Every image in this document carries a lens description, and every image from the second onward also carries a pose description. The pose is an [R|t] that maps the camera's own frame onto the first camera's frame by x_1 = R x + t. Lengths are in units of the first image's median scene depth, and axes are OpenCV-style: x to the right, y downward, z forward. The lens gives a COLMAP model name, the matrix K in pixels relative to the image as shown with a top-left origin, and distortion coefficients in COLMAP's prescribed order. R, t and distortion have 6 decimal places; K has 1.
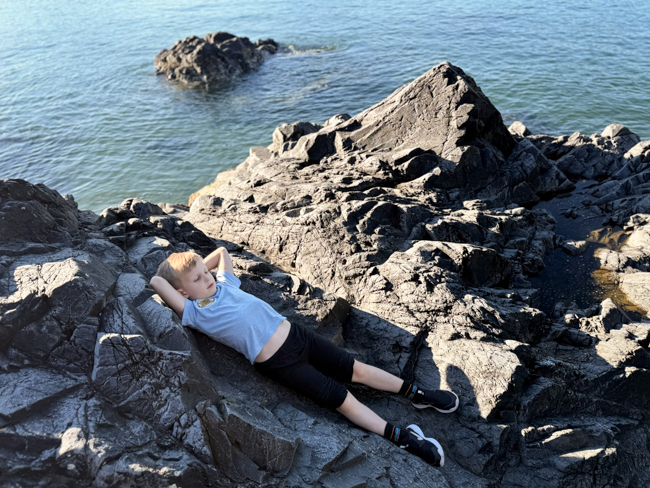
lens RADIAL K [[465.3, 0, 329.3], [0, 465.3, 244.7], [0, 0, 1]] dist [0.031322, -0.020359]
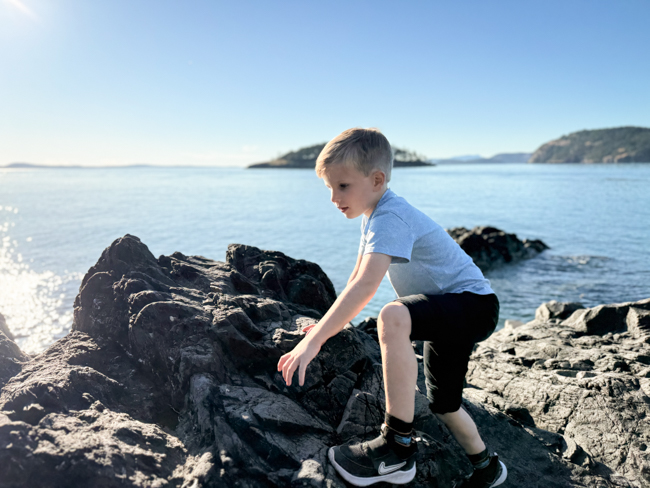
lens RADIAL K [[465.3, 0, 329.7], [0, 465.3, 246.5], [0, 0, 1]] dist [0.031322, -0.020359]
pose [[0.858649, 0.143048, -0.492198, -0.065203], [-0.324652, 0.894868, -0.306287, 0.128397], [0.396638, 0.422786, 0.814819, 0.058234]]
